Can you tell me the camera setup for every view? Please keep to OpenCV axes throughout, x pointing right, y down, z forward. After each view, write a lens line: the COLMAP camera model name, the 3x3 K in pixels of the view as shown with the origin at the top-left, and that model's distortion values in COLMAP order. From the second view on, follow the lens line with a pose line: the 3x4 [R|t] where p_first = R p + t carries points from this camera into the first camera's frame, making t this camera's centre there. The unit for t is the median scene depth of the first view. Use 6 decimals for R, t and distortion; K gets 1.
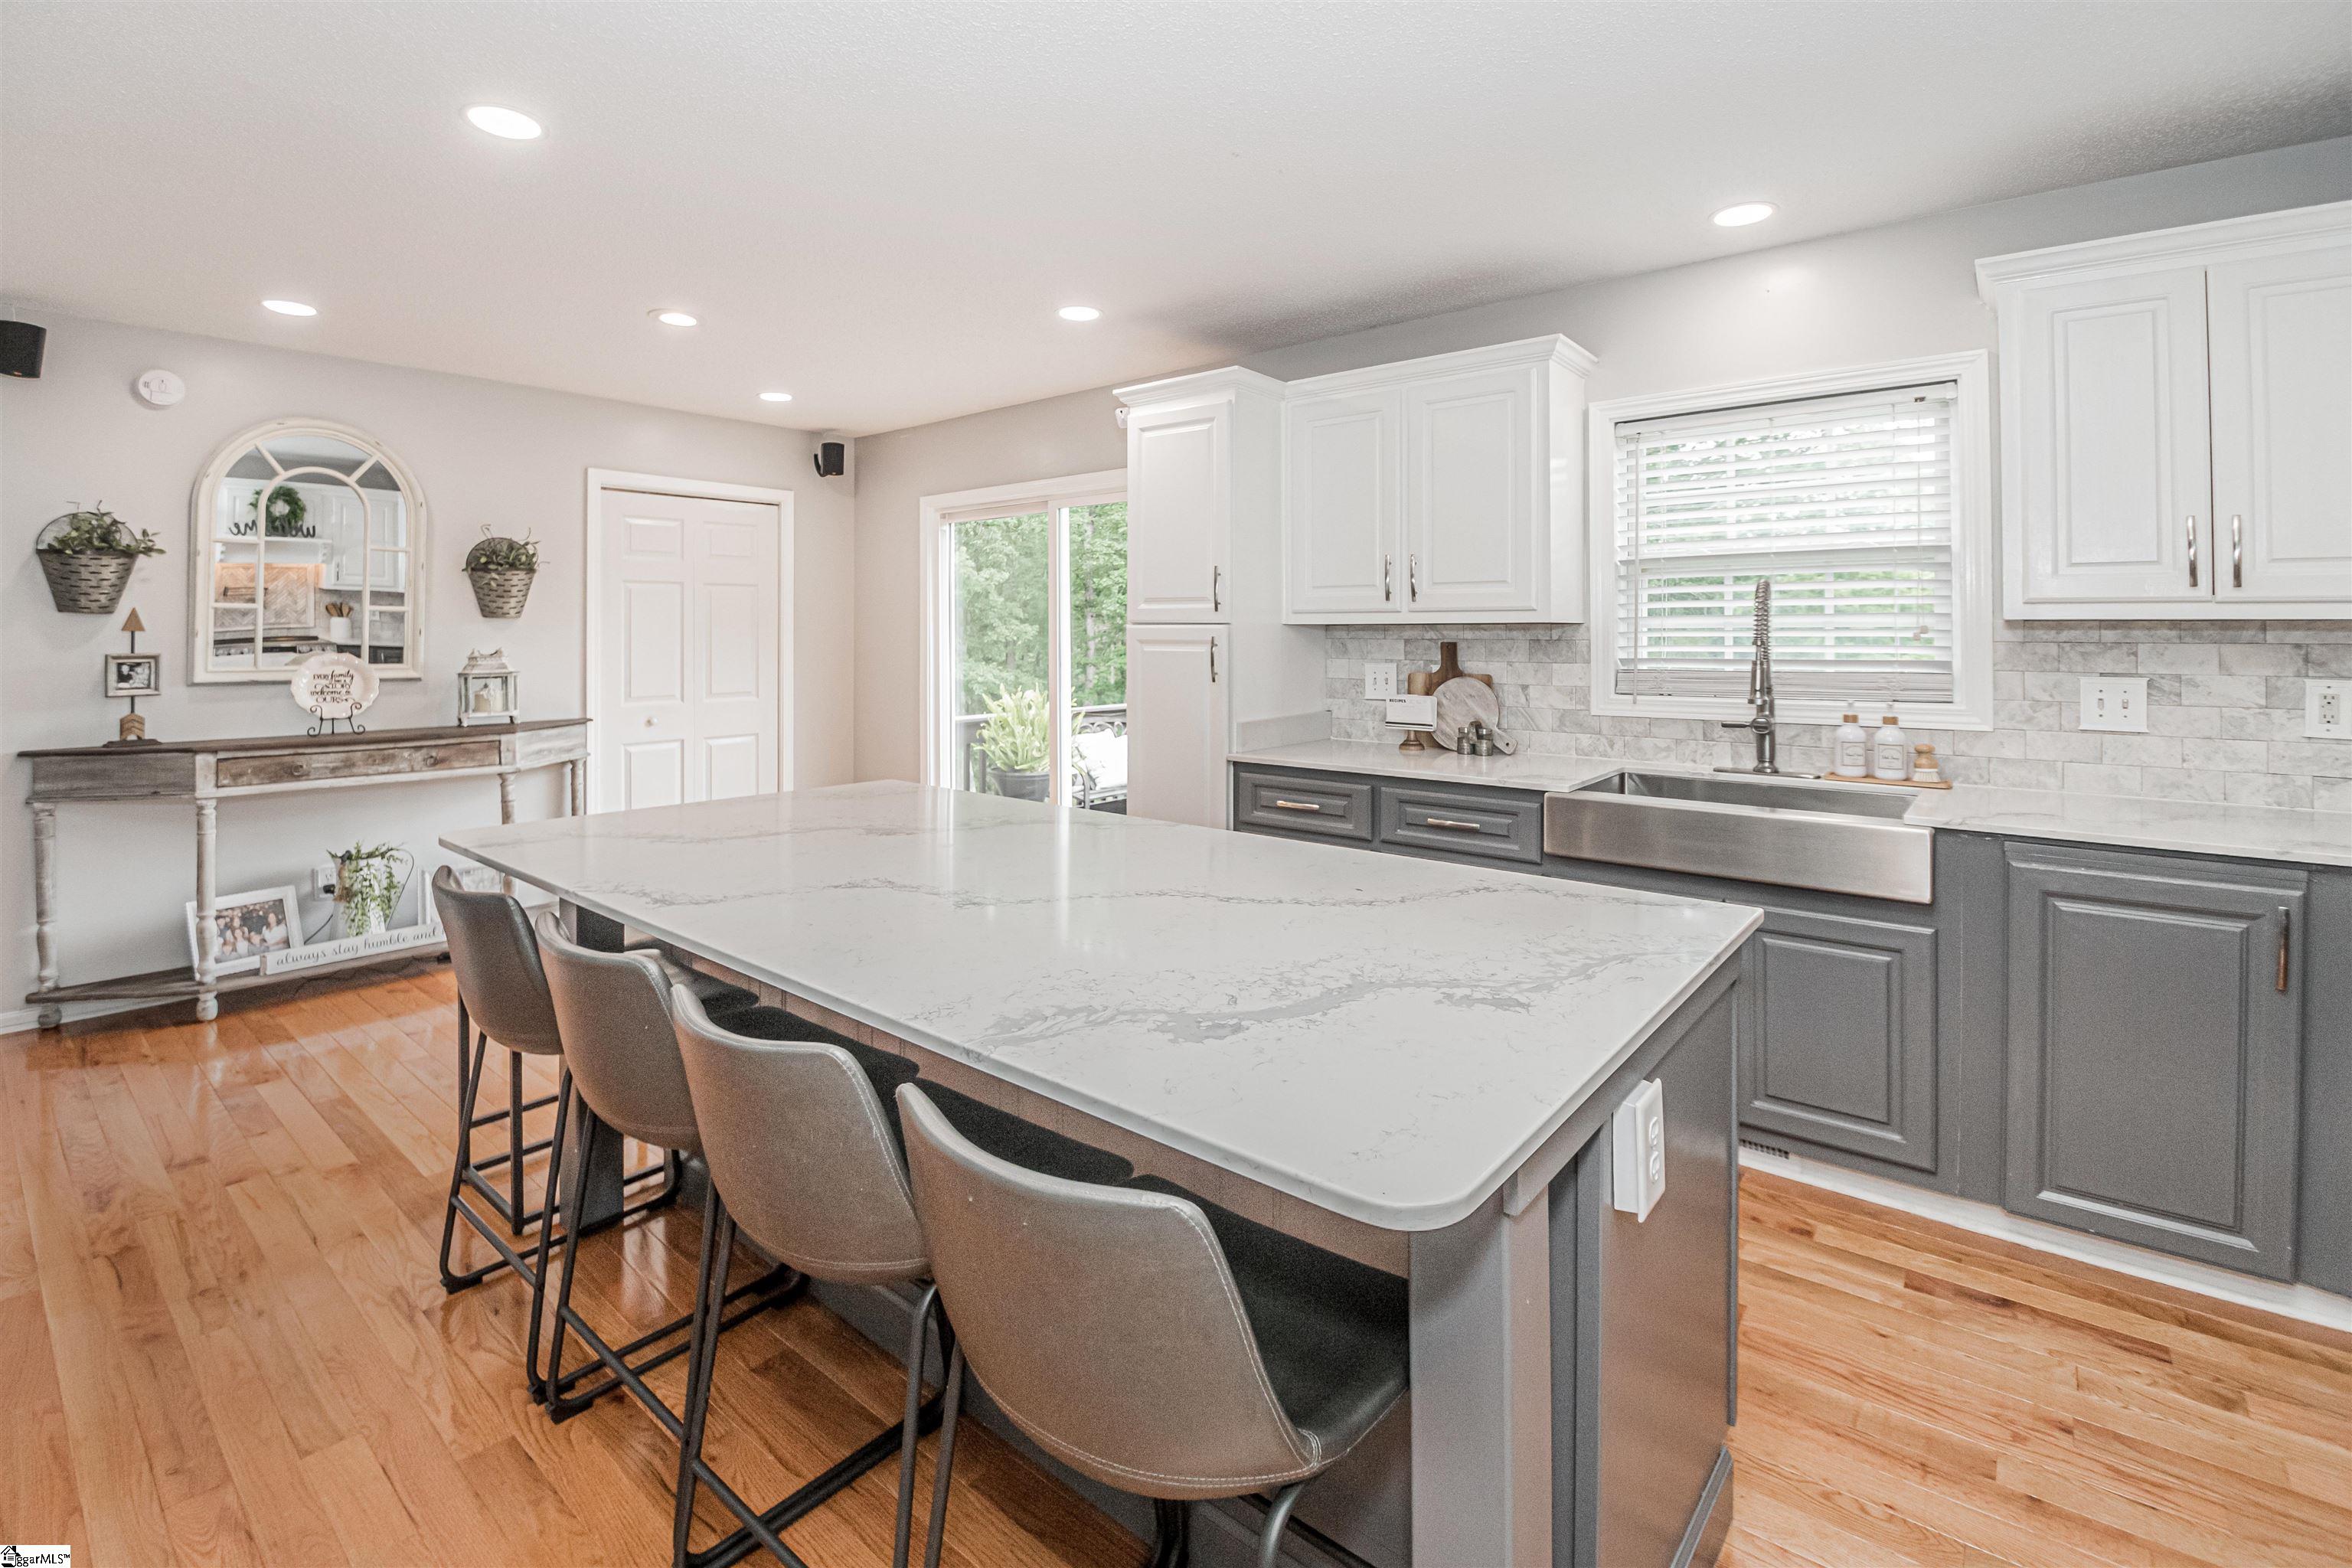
lens RADIAL K [[1019.0, 0, 1170.9], [0, 1019.0, 631.4], [0, 0, 1]] dist [0.002334, -0.009166]
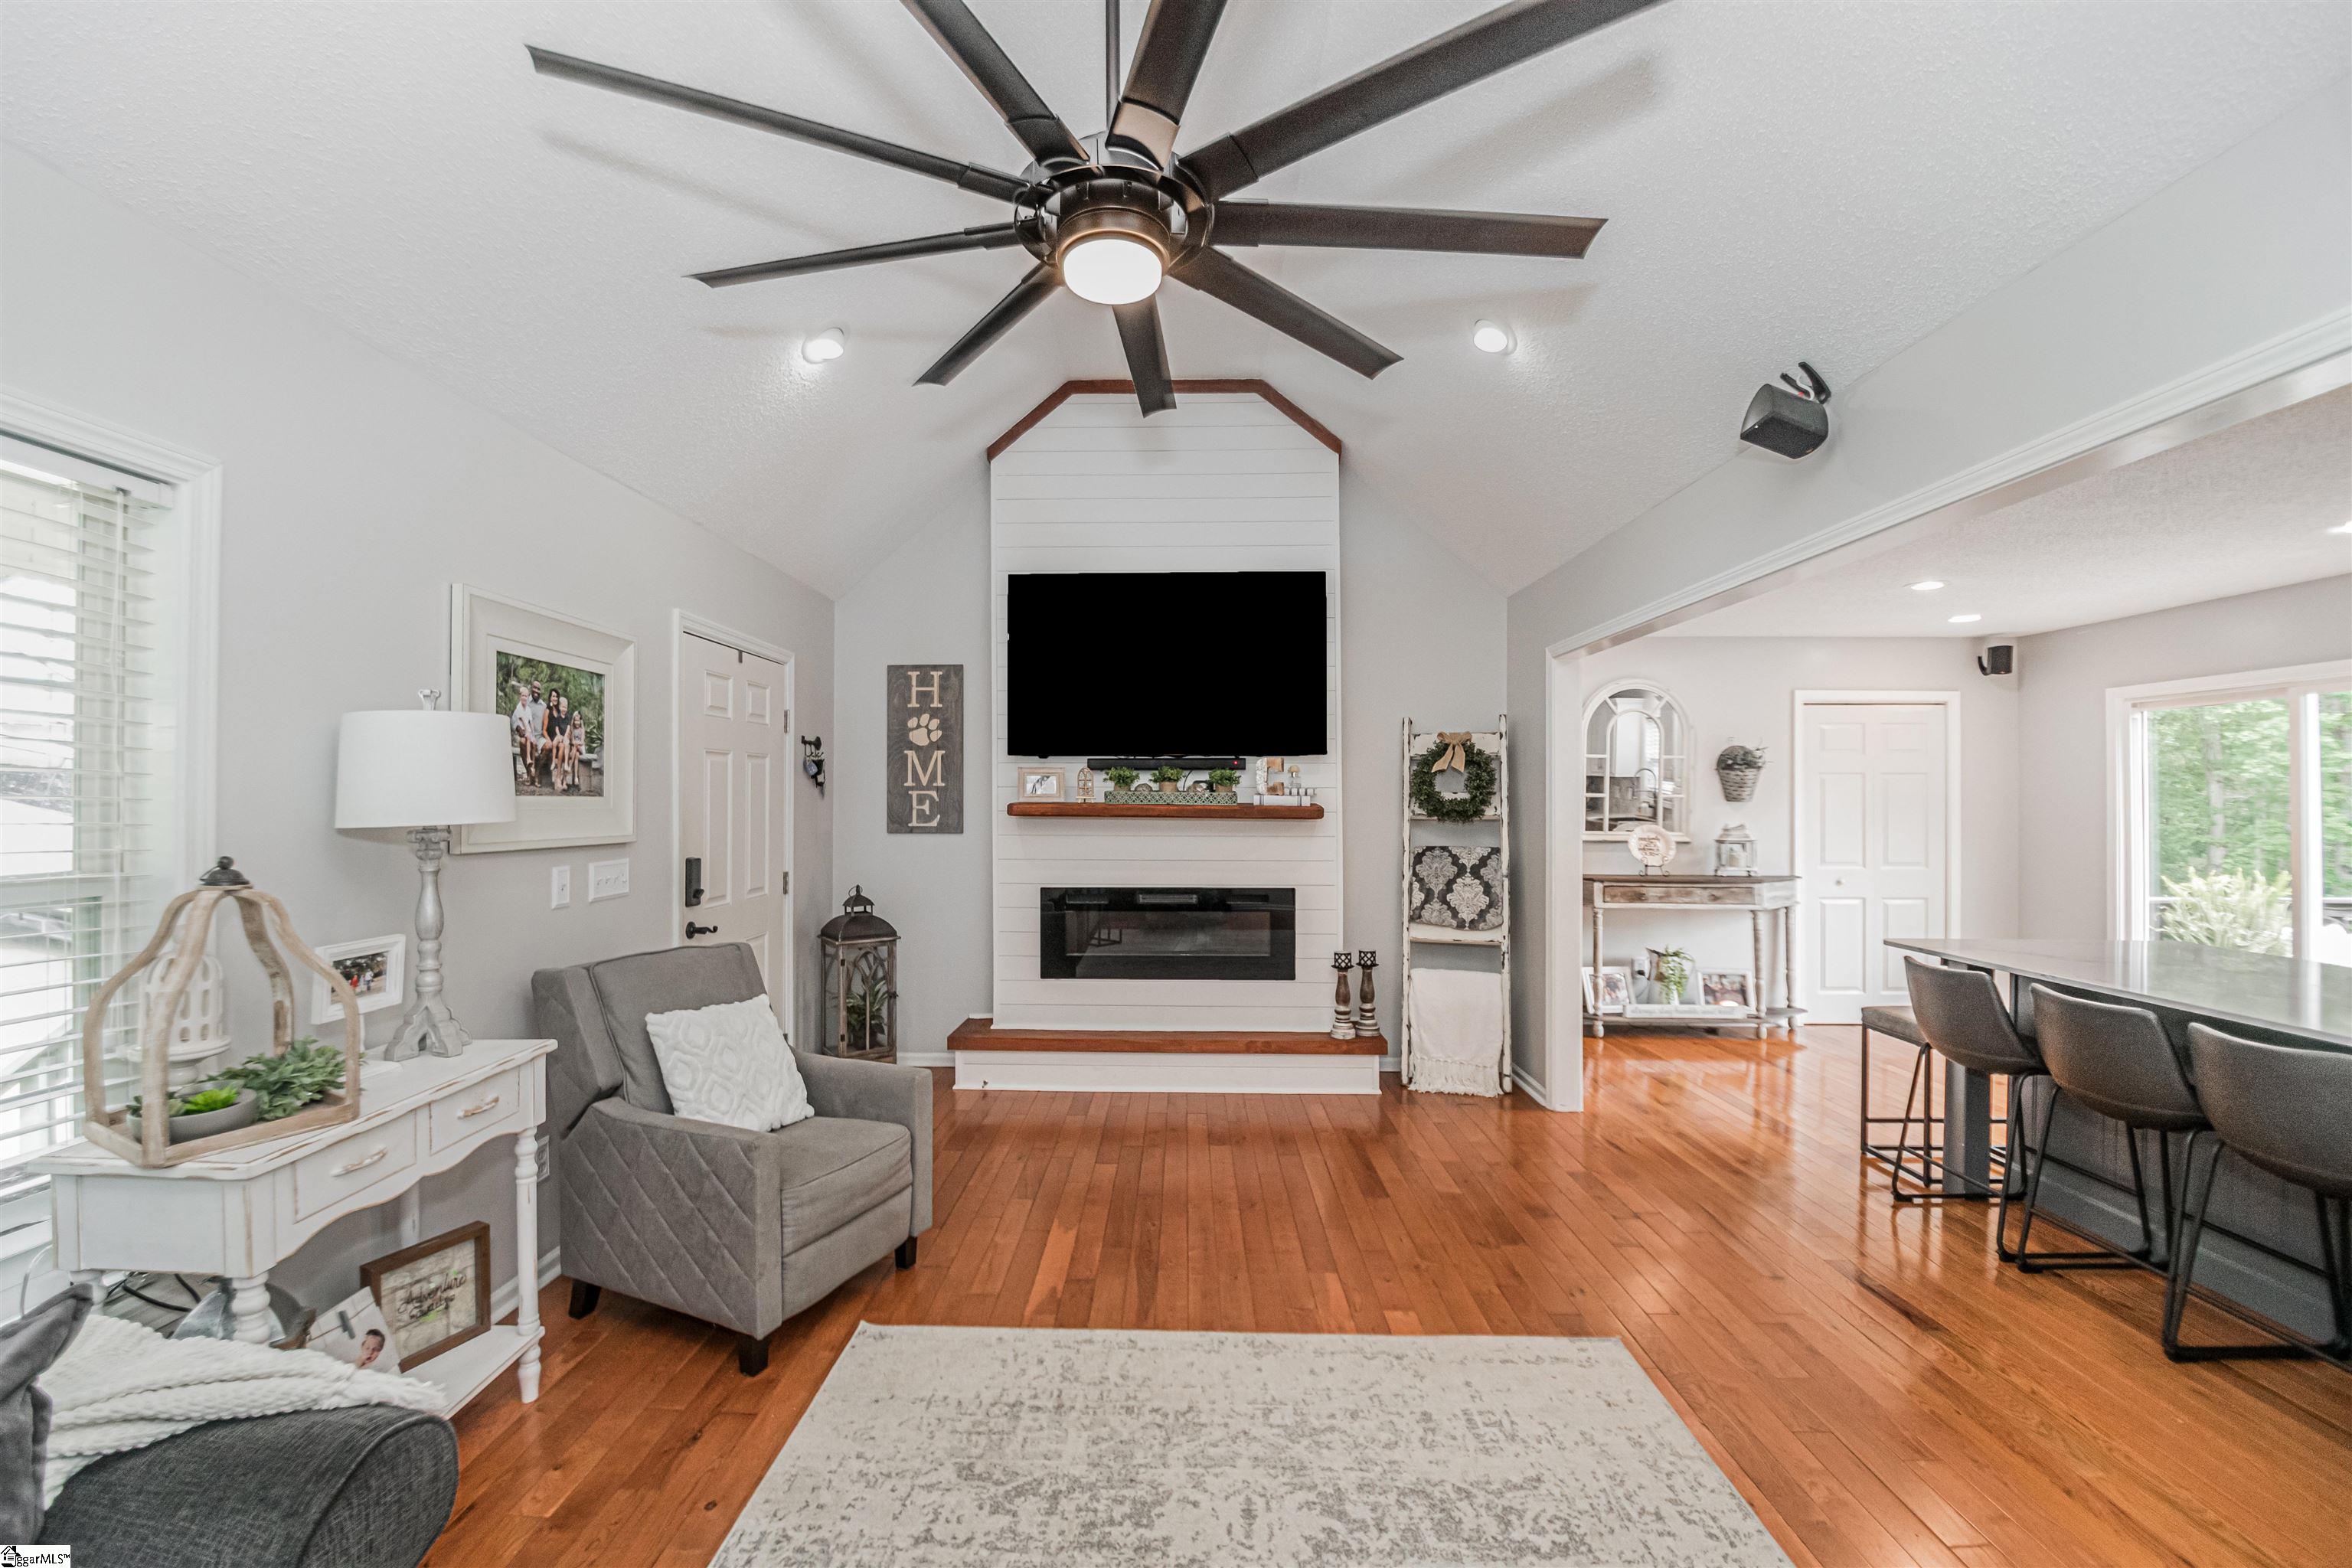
lens RADIAL K [[949.8, 0, 1146.9], [0, 949.8, 785.2], [0, 0, 1]] dist [-0.010274, -0.008211]
pose [[0.602695, -0.005741, -0.797951, -0.121677], [-0.003711, 0.999943, -0.009997, -0.026140], [0.797963, 0.008986, 0.602639, -0.591483]]
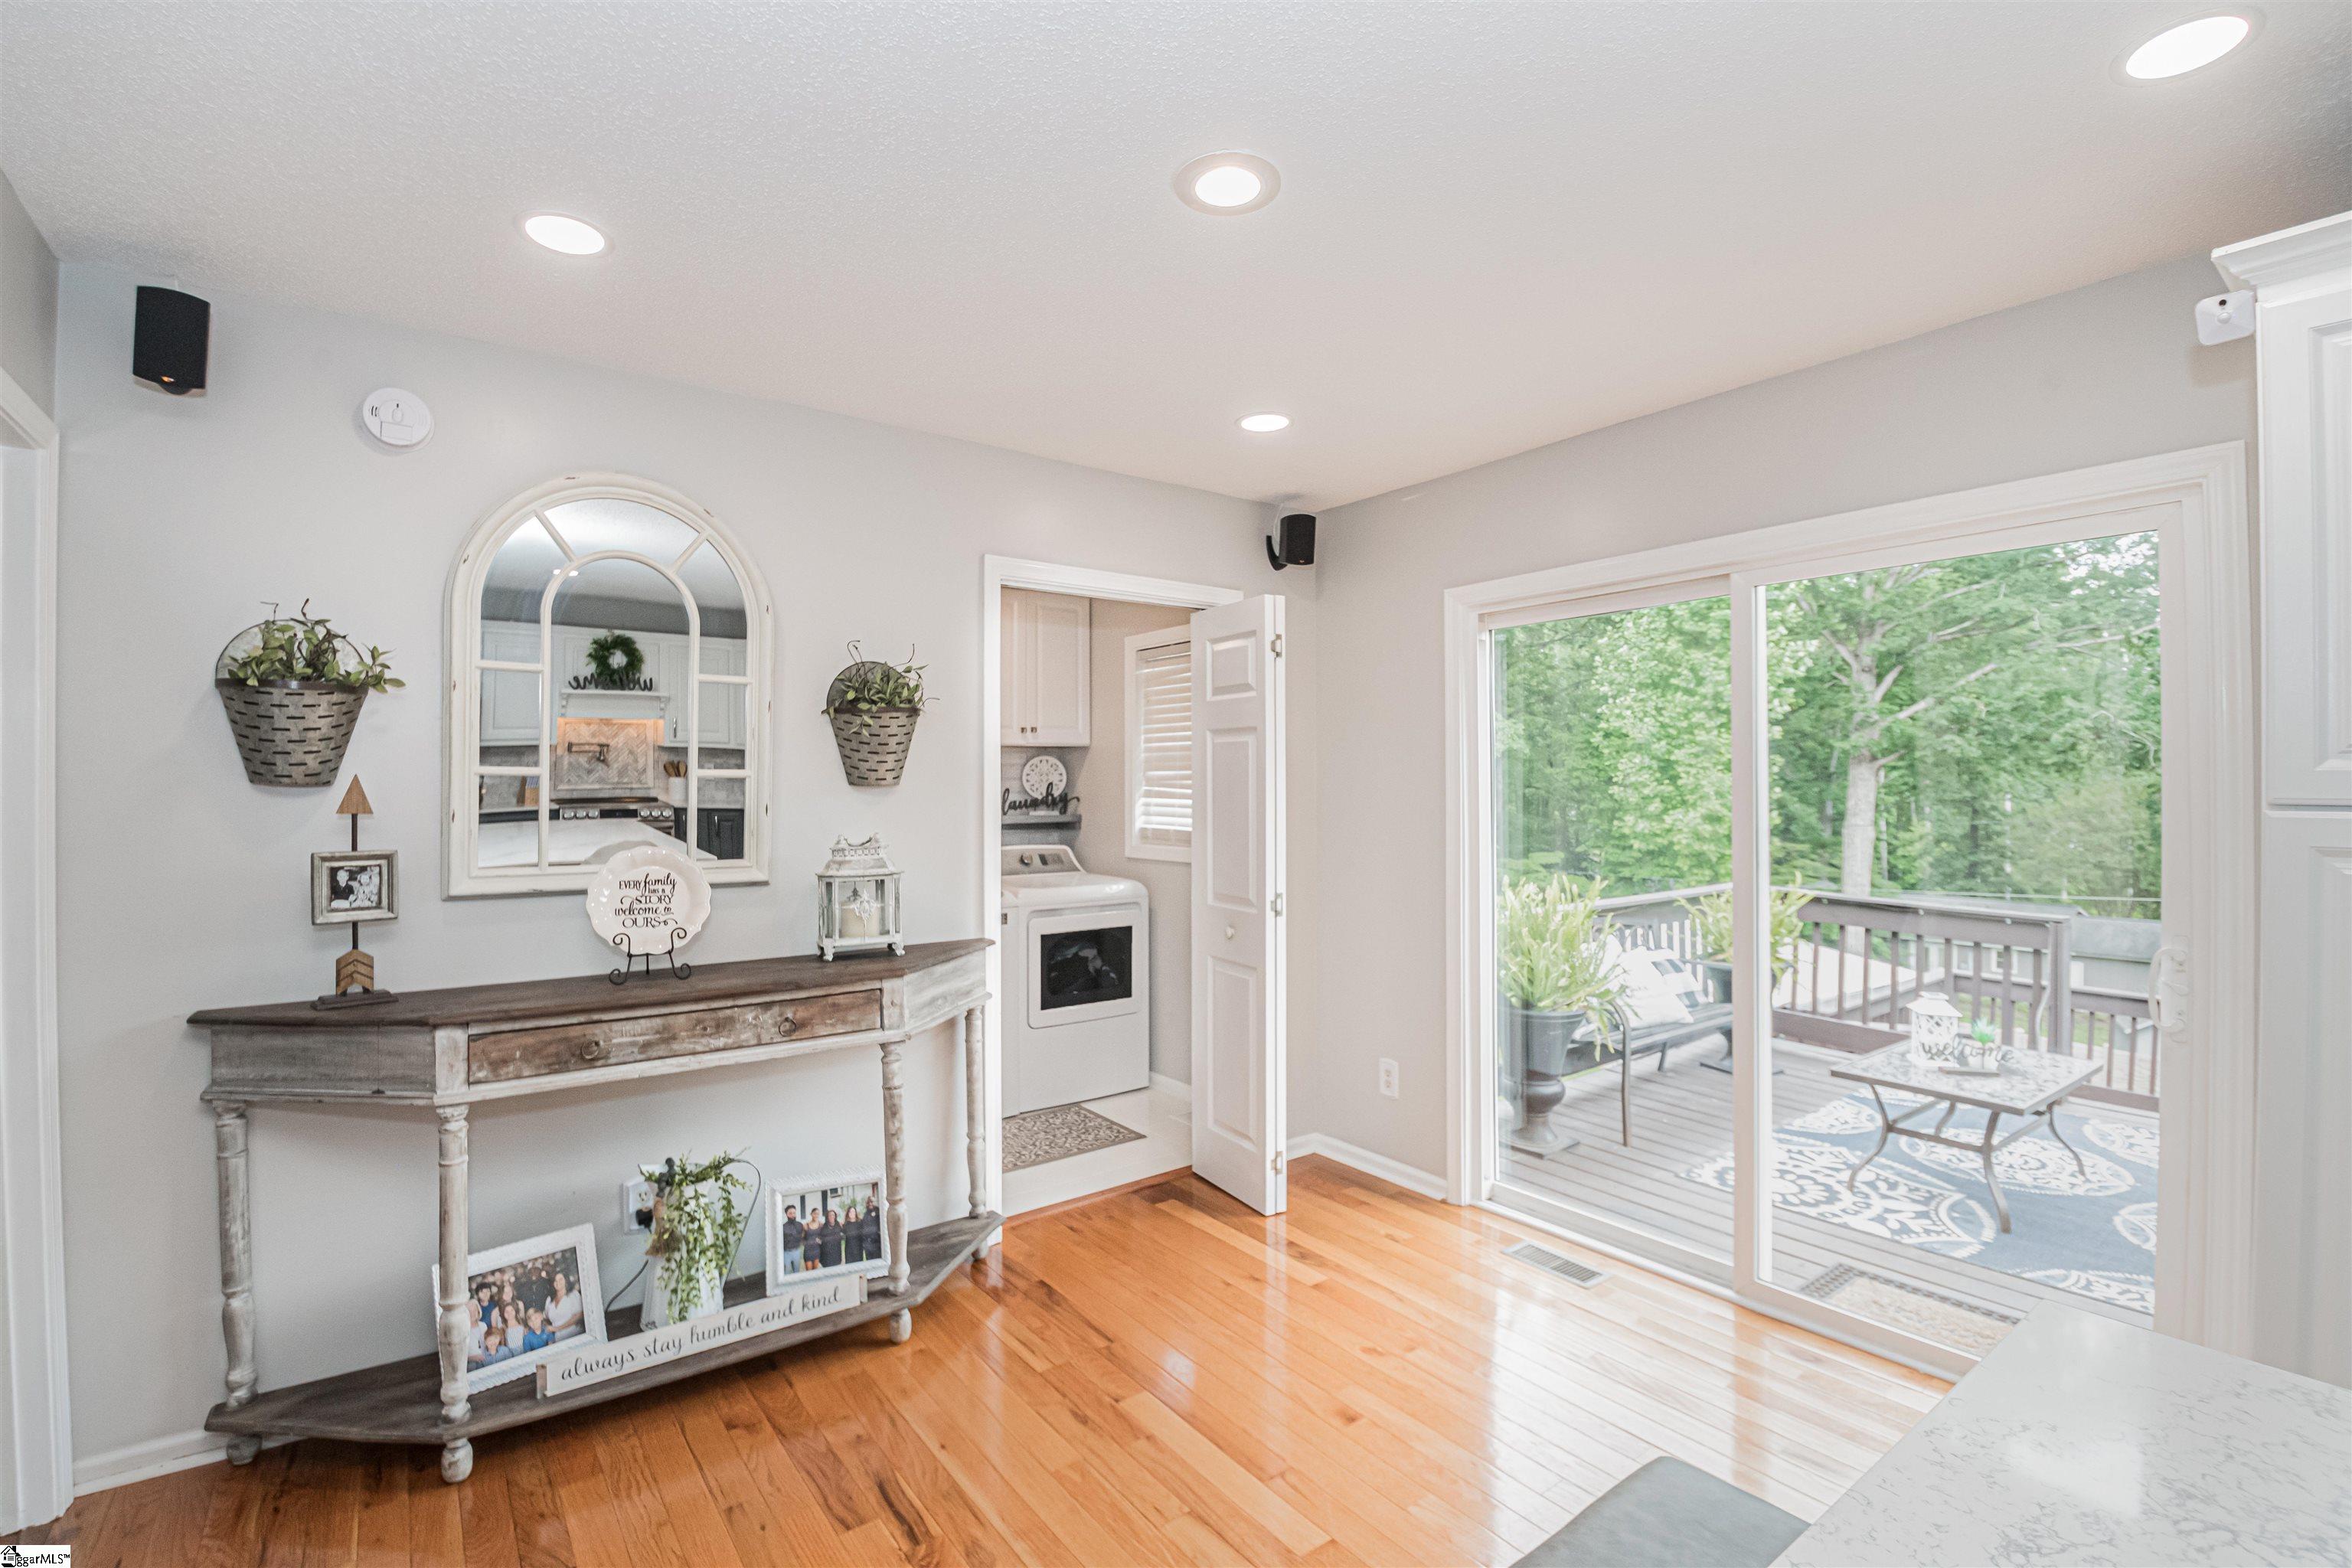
lens RADIAL K [[1011.9, 0, 1161.3], [0, 1011.9, 792.2], [0, 0, 1]] dist [-0.011002, -0.000333]
pose [[0.970027, 0.000151, -0.242999, -0.411216], [0.001992, 0.999961, 0.008572, -0.017867], [0.242991, -0.008800, 0.969989, 0.533607]]
